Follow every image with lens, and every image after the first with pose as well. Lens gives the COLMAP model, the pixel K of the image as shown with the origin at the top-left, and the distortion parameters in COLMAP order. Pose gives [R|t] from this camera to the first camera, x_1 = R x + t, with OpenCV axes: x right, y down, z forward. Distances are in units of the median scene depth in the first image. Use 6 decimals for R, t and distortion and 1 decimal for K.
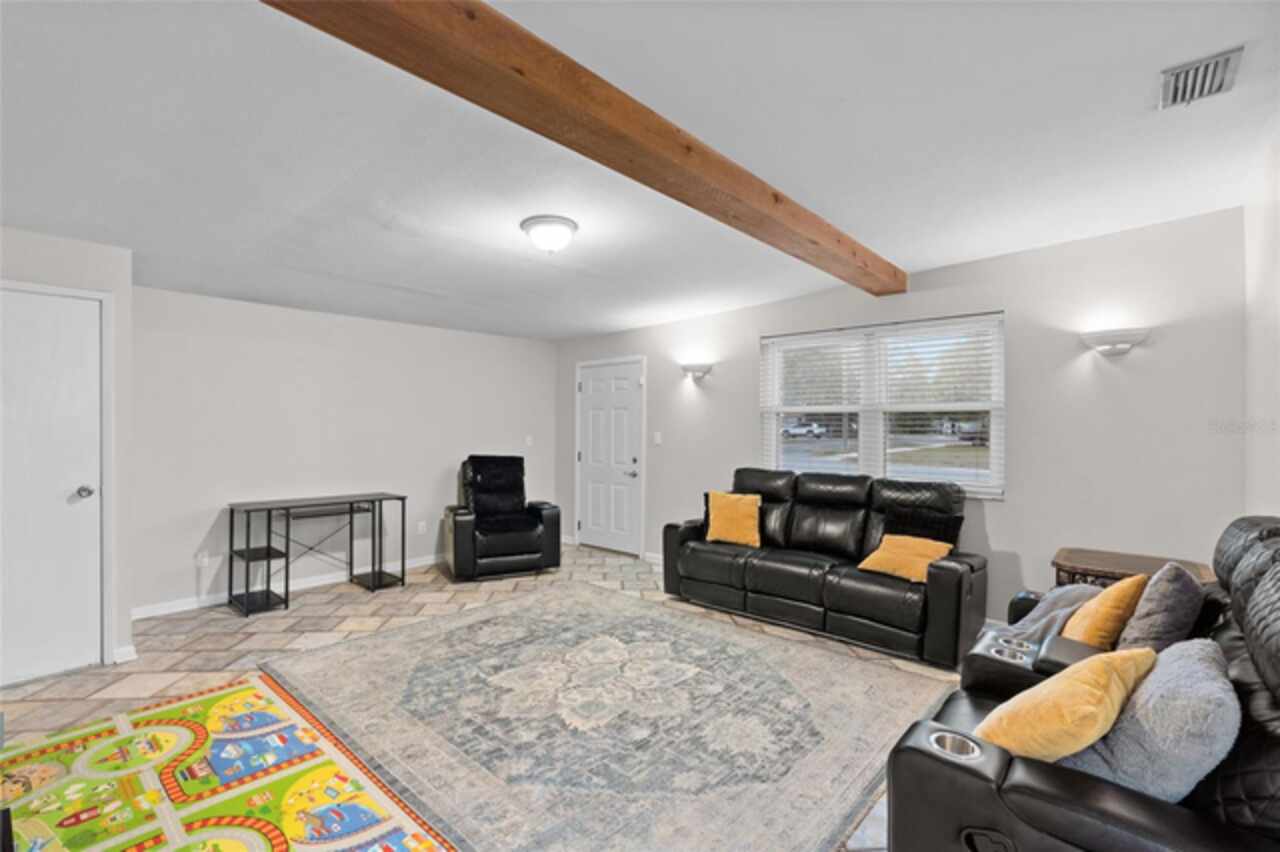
lens RADIAL K [[581.0, 0, 636.3], [0, 581.0, 427.6], [0, 0, 1]] dist [-0.001543, 0.000061]
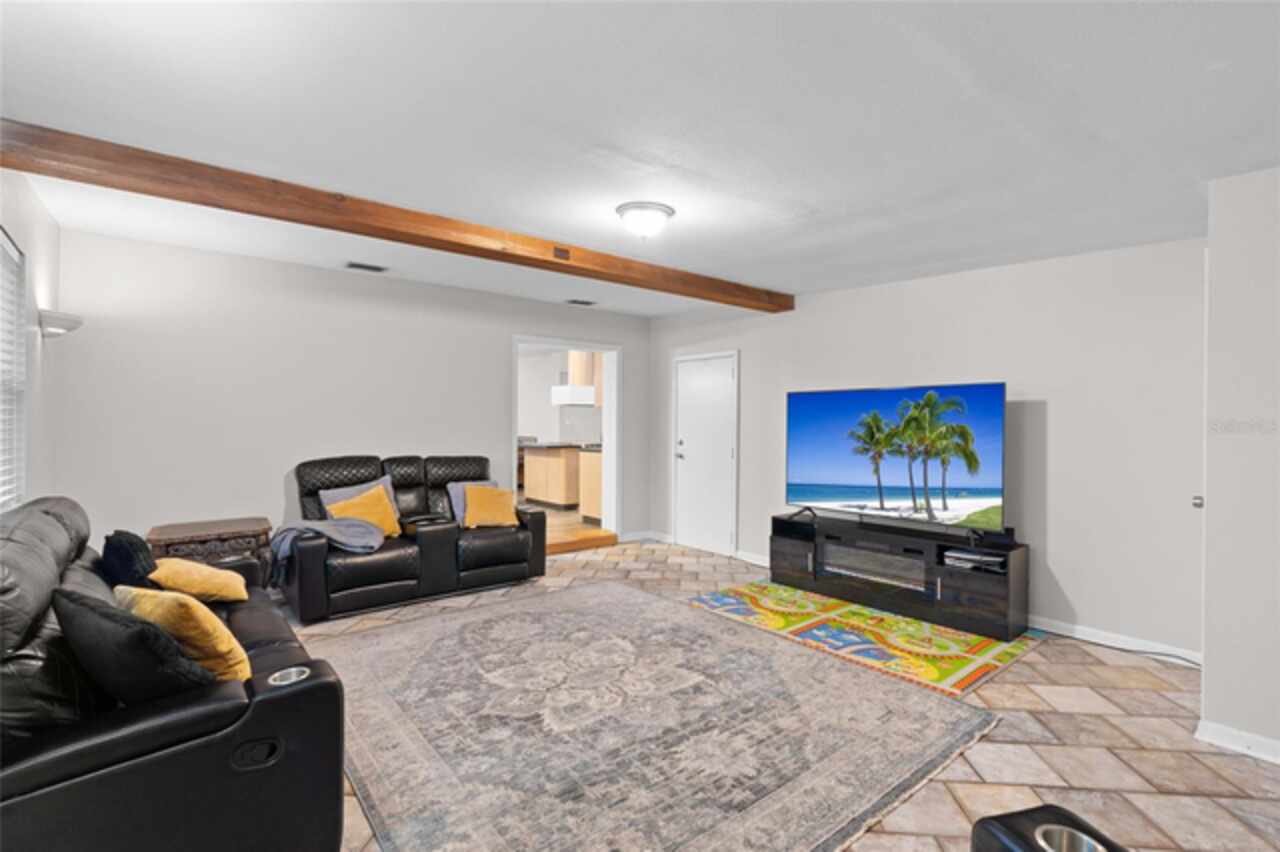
lens RADIAL K [[585.0, 0, 643.4], [0, 585.0, 431.9], [0, 0, 1]] dist [-0.004224, -0.000179]
pose [[-0.988207, -0.009144, 0.152851, -0.319731], [-0.006545, 0.999826, 0.017494, 0.001738], [-0.152984, 0.016287, -0.988094, 2.100336]]
